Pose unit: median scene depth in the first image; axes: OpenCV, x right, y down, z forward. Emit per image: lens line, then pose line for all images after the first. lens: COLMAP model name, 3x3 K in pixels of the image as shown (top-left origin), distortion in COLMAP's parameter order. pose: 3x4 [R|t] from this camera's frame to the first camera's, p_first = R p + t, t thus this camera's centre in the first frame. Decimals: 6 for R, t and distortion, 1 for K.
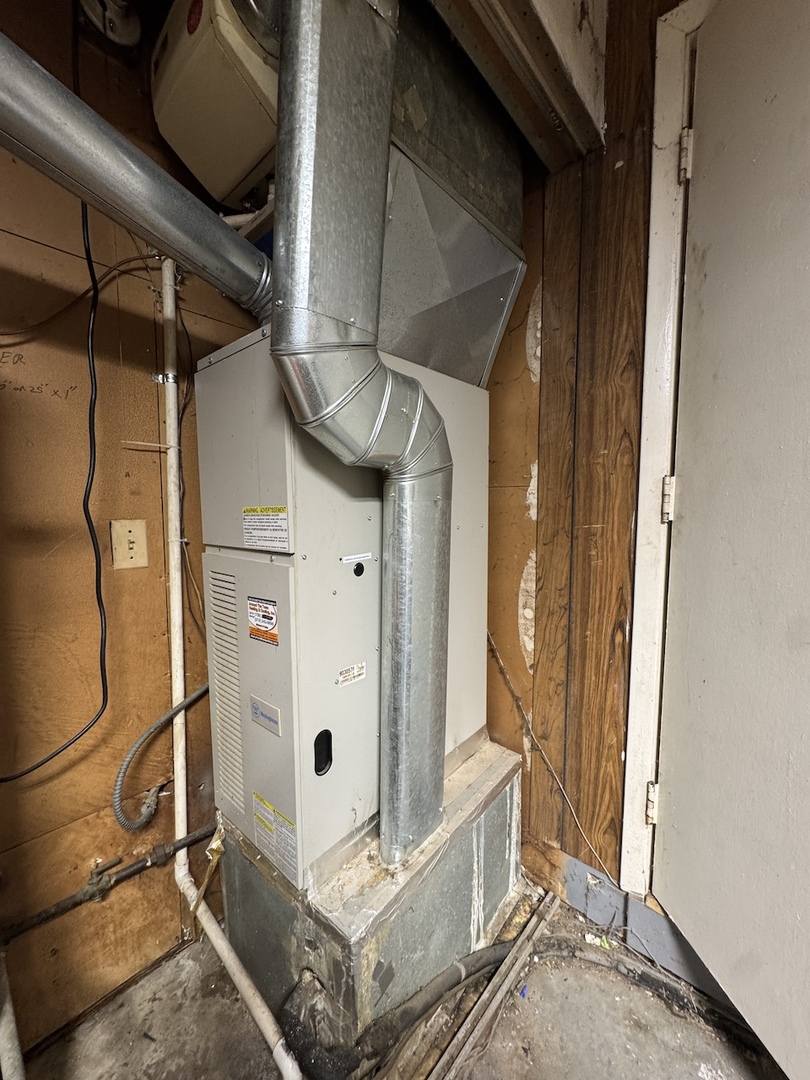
lens RADIAL K [[428.7, 0, 405.8], [0, 428.7, 539.2], [0, 0, 1]] dist [-0.002507, 0.000205]
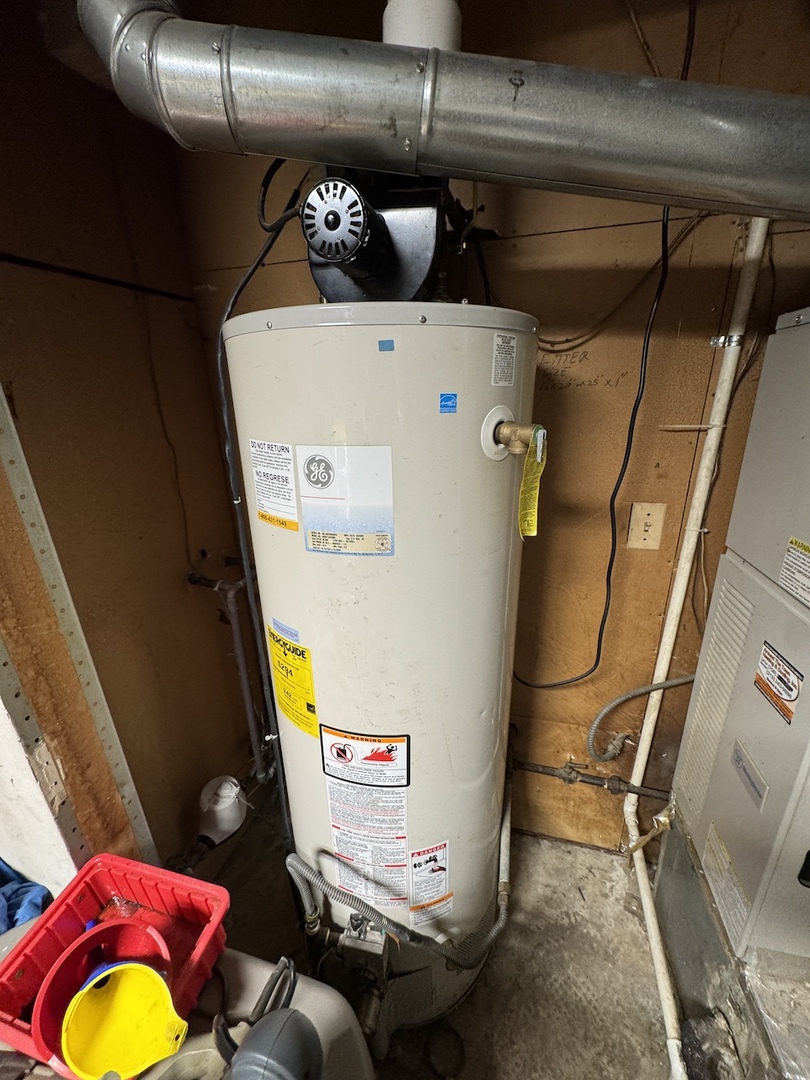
lens RADIAL K [[428.7, 0, 404.6], [0, 428.7, 536.7], [0, 0, 1]] dist [-0.002507, 0.000205]
pose [[0.457519, 0.279645, -0.844082, -0.042267], [-0.039392, 0.954703, 0.294942, -0.233983], [0.888327, -0.101691, 0.447811, 0.035506]]
